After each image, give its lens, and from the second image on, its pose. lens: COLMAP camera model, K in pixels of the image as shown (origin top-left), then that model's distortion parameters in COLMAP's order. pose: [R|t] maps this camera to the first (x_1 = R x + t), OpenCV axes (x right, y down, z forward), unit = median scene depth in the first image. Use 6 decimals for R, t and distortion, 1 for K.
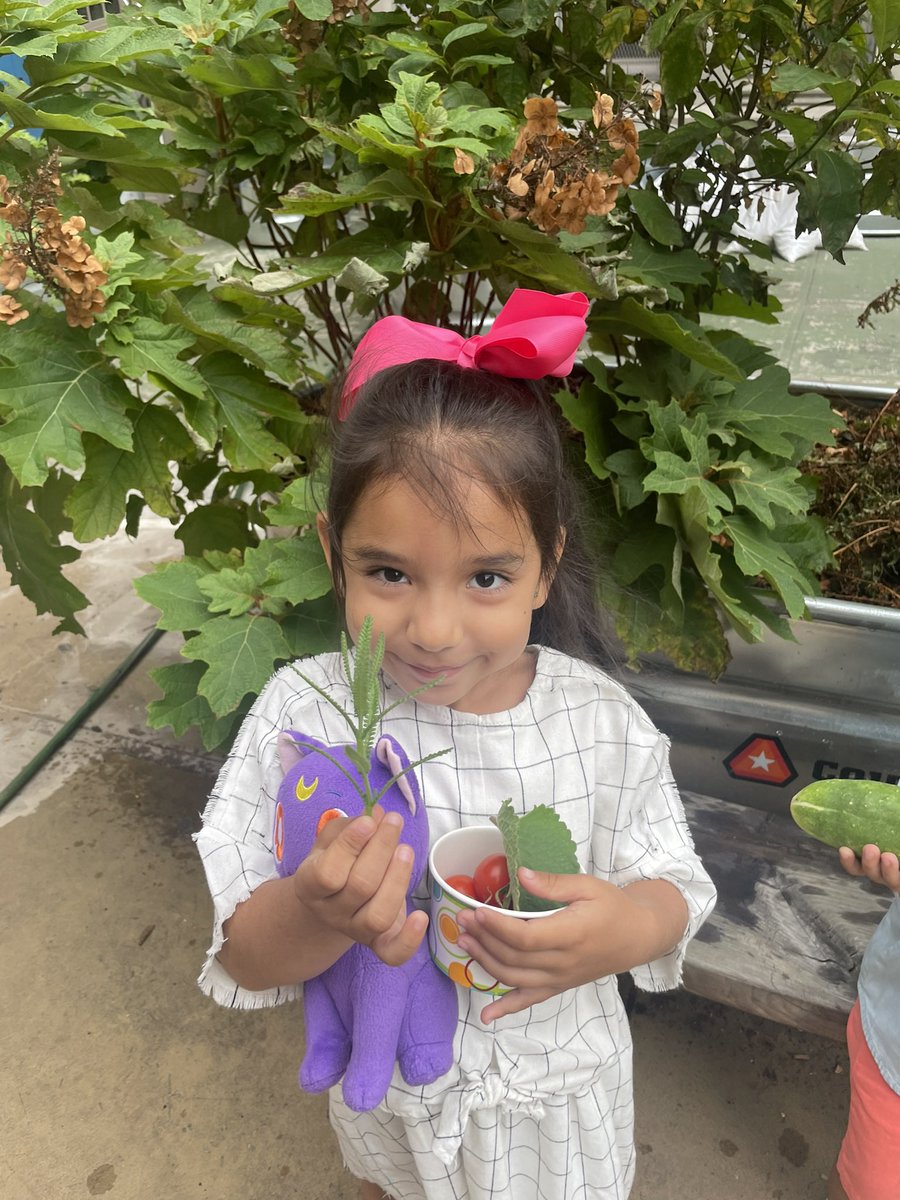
lens RADIAL K [[854.7, 0, 448.0], [0, 854.7, 602.8], [0, 0, 1]] dist [-0.014179, -0.017252]
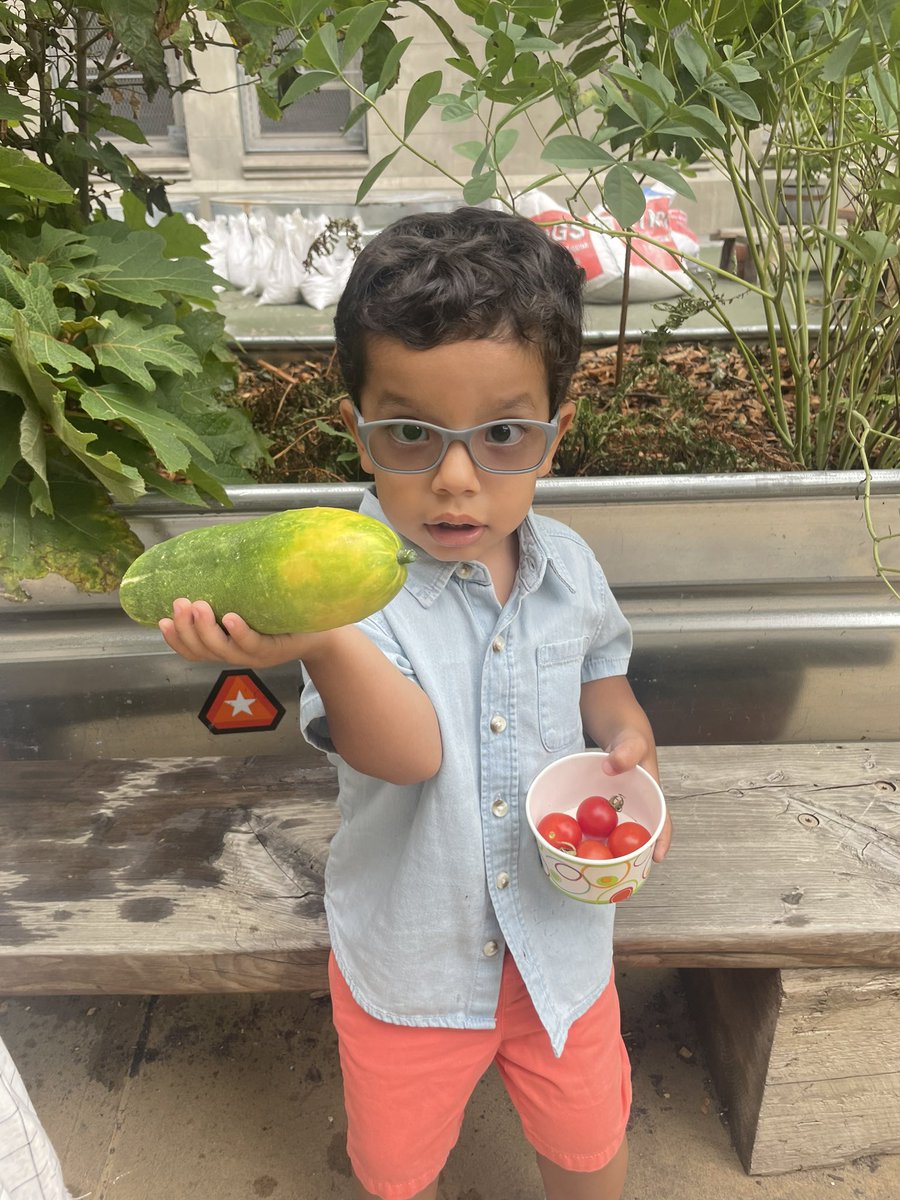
lens RADIAL K [[854.7, 0, 449.5], [0, 854.7, 597.4], [0, 0, 1]] dist [-0.014179, -0.017252]
pose [[0.893465, -0.155196, 0.421468, 0.253232], [0.197851, 0.978447, -0.059131, 0.205886], [-0.403207, 0.136219, 0.904913, 0.166014]]
